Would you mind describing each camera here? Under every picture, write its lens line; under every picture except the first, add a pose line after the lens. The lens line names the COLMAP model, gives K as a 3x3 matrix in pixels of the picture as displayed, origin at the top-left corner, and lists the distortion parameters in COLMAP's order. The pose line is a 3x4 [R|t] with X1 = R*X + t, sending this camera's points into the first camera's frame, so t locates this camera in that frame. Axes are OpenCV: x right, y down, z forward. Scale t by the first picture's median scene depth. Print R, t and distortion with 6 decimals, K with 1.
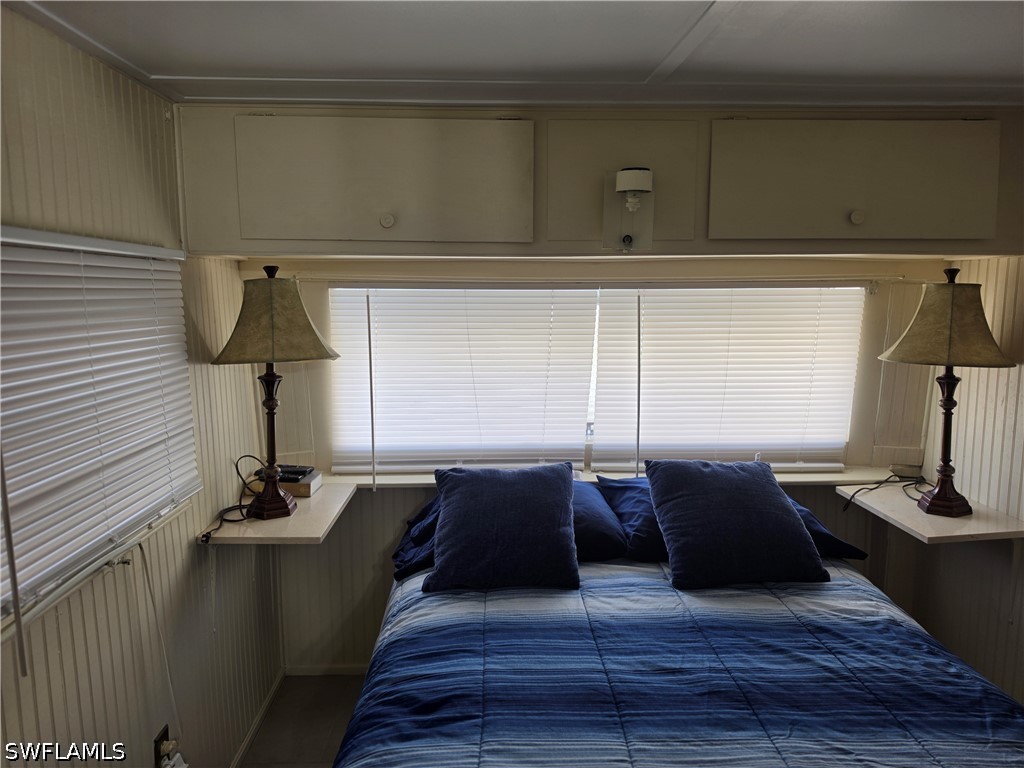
lens RADIAL K [[701.9, 0, 502.6], [0, 701.9, 382.6], [0, 0, 1]] dist [0.034973, -0.050172]
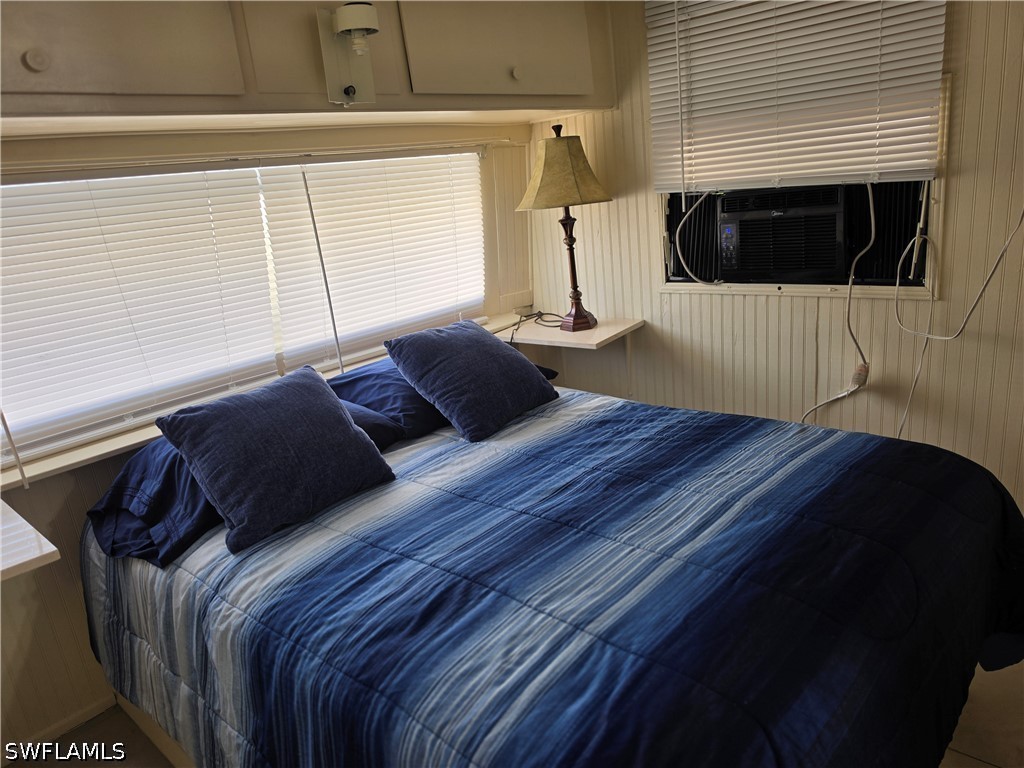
lens RADIAL K [[701.9, 0, 506.3], [0, 701.9, 407.4], [0, 0, 1]] dist [0.034973, -0.050172]
pose [[0.683337, -0.290437, 0.669848, -0.402256], [0.198954, 0.956825, 0.211905, 0.029534], [-0.702473, -0.011534, 0.711617, 0.220898]]
